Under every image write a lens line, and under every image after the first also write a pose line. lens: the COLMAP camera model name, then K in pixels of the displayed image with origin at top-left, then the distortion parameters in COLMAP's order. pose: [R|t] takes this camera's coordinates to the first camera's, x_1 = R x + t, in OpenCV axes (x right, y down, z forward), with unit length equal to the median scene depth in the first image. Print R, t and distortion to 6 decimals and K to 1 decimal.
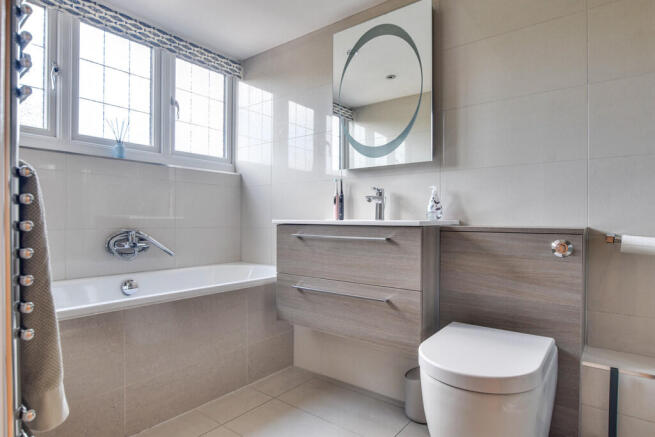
lens RADIAL K [[370.1, 0, 329.6], [0, 370.1, 219.8], [0, 0, 1]] dist [-0.016619, 0.001733]
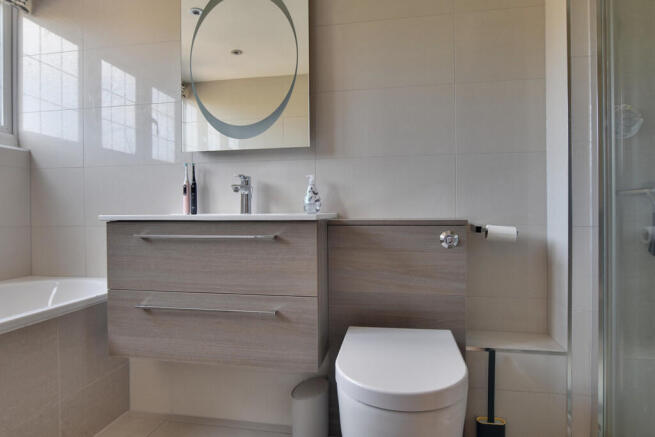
lens RADIAL K [[370.1, 0, 326.4], [0, 370.1, 216.3], [0, 0, 1]] dist [-0.016619, 0.001733]
pose [[0.882554, -0.014076, 0.470000, -0.107243], [0.010542, 0.999893, 0.010151, -0.000403], [-0.470092, -0.004004, 0.882608, 0.191285]]
